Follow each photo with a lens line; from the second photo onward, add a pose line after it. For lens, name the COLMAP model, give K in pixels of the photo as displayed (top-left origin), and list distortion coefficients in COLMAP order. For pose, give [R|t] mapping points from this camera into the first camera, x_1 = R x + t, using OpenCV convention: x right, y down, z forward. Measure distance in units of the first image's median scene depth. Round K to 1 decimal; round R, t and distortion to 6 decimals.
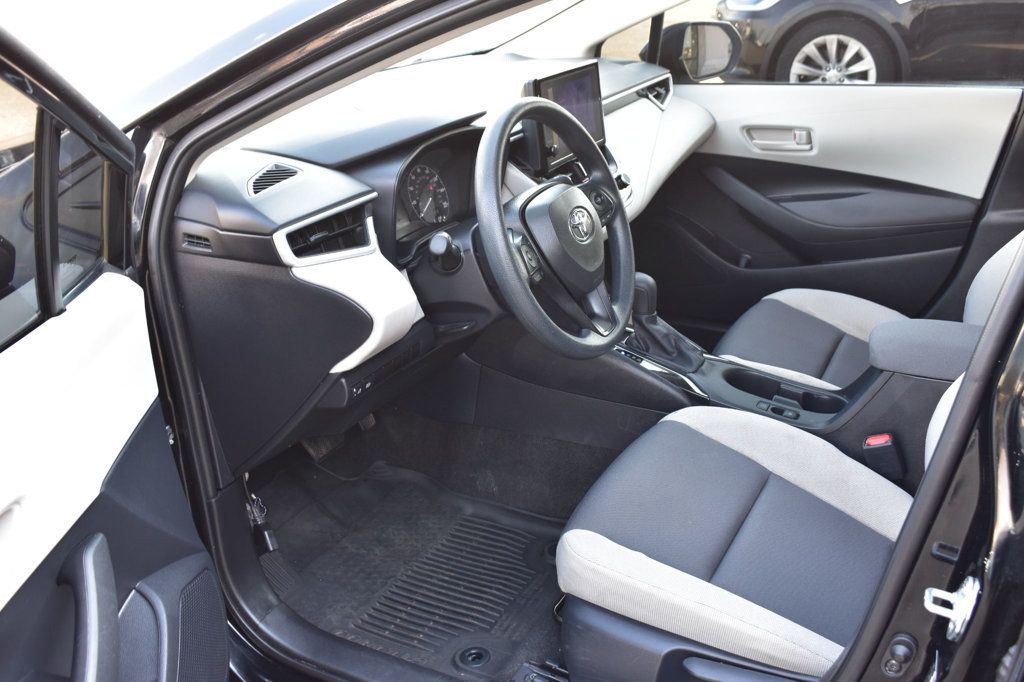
lens RADIAL K [[1029.0, 0, 516.7], [0, 1029.0, 346.8], [0, 0, 1]] dist [-0.051452, -0.005963]
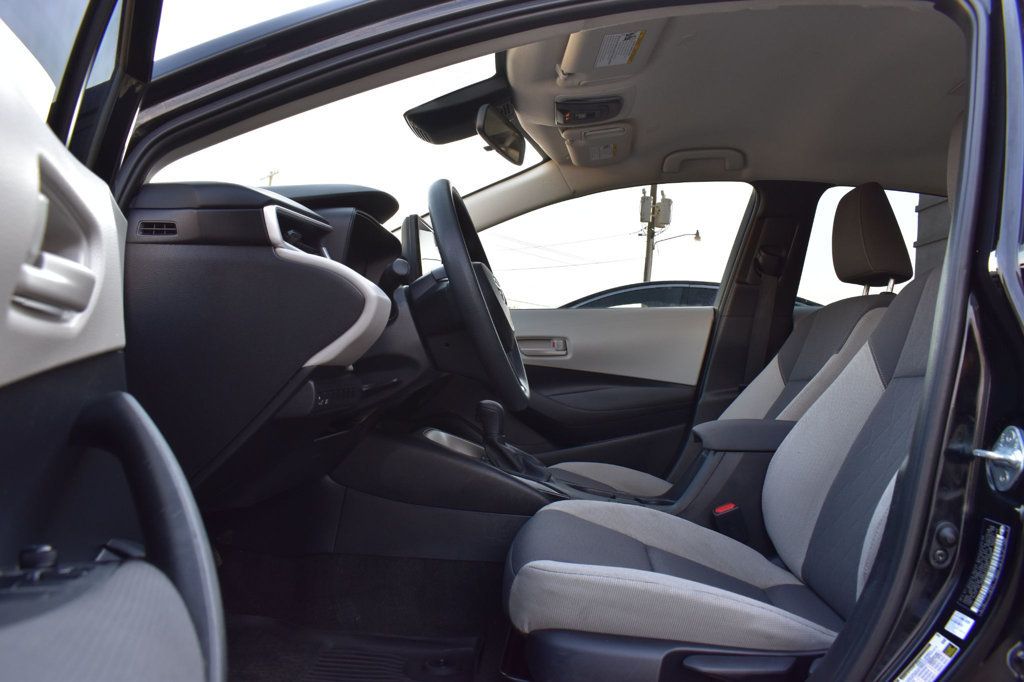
lens RADIAL K [[796.4, 0, 512.0], [0, 796.4, 341.0], [0, 0, 1]] dist [-0.094113, 0.012604]
pose [[0.918987, 0.064354, 0.389000, -0.201721], [0.098801, 0.917528, -0.385202, 0.207588], [-0.381708, 0.392429, 0.836838, 0.230811]]
